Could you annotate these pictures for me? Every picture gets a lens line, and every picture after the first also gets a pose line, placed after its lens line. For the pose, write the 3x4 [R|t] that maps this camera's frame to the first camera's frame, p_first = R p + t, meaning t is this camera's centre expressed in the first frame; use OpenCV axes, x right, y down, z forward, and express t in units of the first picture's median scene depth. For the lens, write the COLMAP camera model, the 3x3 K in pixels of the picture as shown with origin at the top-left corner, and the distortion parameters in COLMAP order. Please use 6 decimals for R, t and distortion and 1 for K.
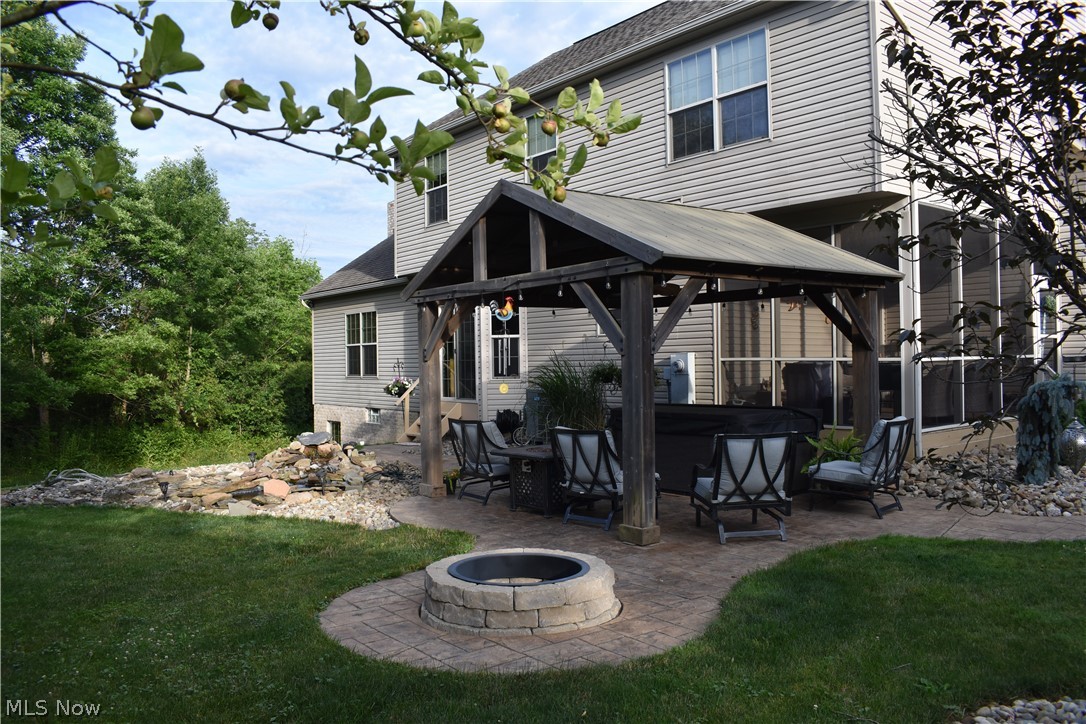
lens RADIAL K [[845.7, 0, 543.0], [0, 845.7, 362.0], [0, 0, 1]] dist [-0.086885, 0.000241]
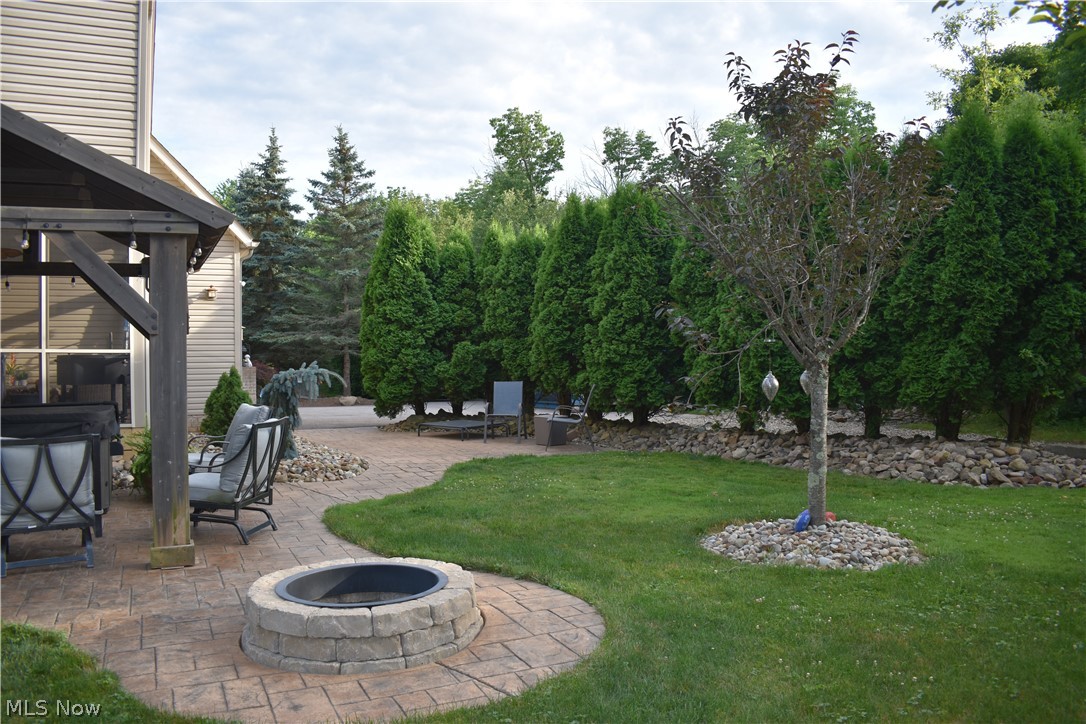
lens RADIAL K [[845.7, 0, 543.0], [0, 845.7, 362.0], [0, 0, 1]] dist [-0.086885, 0.000241]
pose [[0.223334, 0.000902, 0.974742, -0.762842], [0.007406, 0.999969, -0.002623, 0.029050], [-0.974714, 0.007805, 0.223320, 0.615062]]
